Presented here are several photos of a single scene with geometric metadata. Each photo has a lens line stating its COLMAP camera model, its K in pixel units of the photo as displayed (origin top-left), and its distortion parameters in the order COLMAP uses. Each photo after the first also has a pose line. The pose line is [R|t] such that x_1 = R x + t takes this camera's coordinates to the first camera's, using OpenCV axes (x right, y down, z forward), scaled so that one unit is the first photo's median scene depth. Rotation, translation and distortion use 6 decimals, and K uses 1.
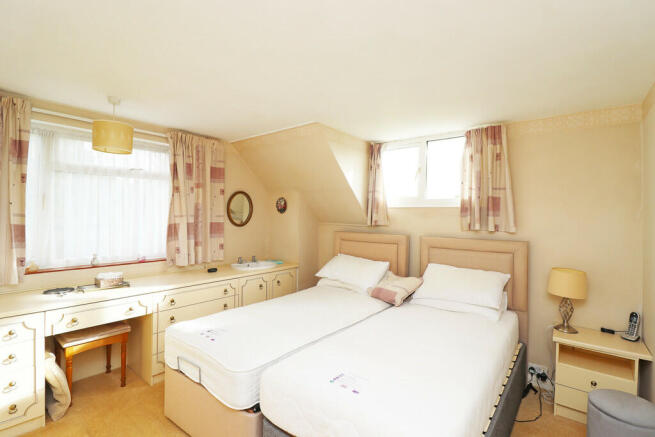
lens RADIAL K [[307.7, 0, 333.5], [0, 307.7, 216.8], [0, 0, 1]] dist [-0.020447, -0.003519]
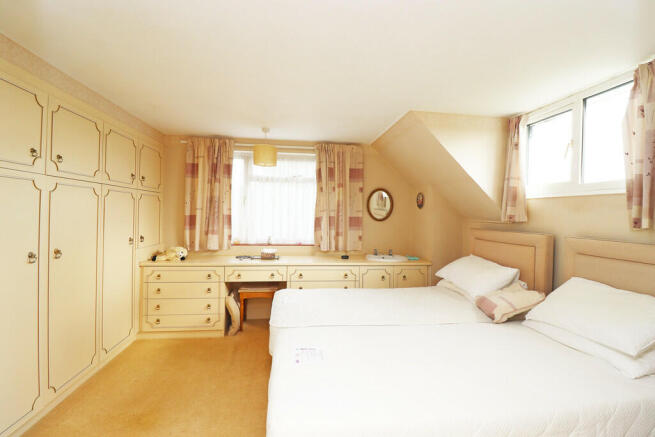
lens RADIAL K [[307.7, 0, 331.2], [0, 307.7, 218.0], [0, 0, 1]] dist [-0.020447, -0.003519]
pose [[0.710561, 0.008699, -0.703581, 0.401524], [-0.011969, 0.999928, 0.000275, 0.026328], [0.703533, 0.008226, 0.710615, 0.134674]]
